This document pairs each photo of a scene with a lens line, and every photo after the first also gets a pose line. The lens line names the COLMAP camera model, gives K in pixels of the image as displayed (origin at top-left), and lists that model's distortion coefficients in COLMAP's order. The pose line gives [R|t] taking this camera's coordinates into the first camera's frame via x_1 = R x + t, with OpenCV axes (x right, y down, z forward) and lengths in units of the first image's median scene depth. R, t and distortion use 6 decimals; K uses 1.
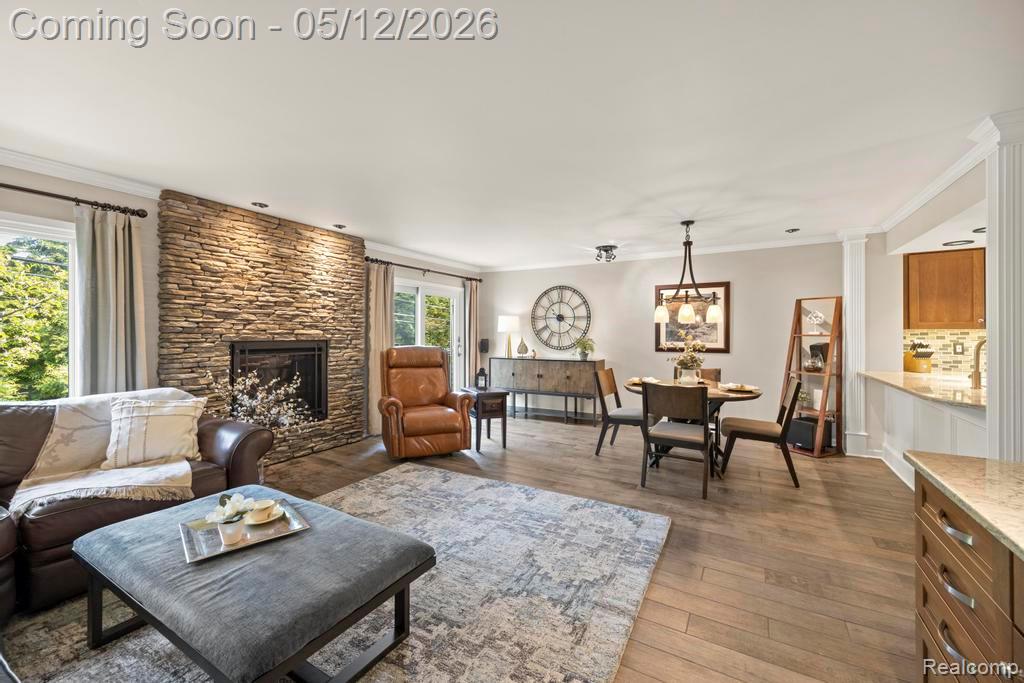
lens RADIAL K [[404.6, 0, 512.7], [0, 404.6, 337.2], [0, 0, 1]] dist [0.005801, 0.000432]
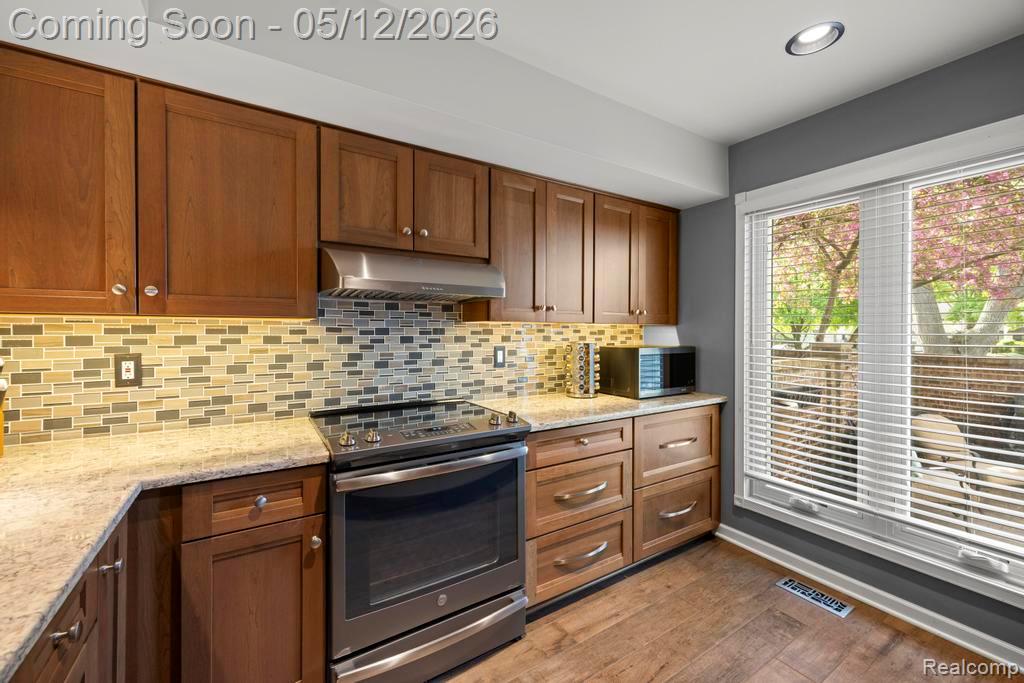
lens RADIAL K [[404.6, 0, 511.1], [0, 404.6, 336.4], [0, 0, 1]] dist [0.005801, 0.000432]
pose [[0.456486, -0.005182, 0.889715, 0.581389], [0.005941, 0.999978, 0.002777, -0.000961], [-0.889711, 0.004018, 0.456507, 0.330119]]
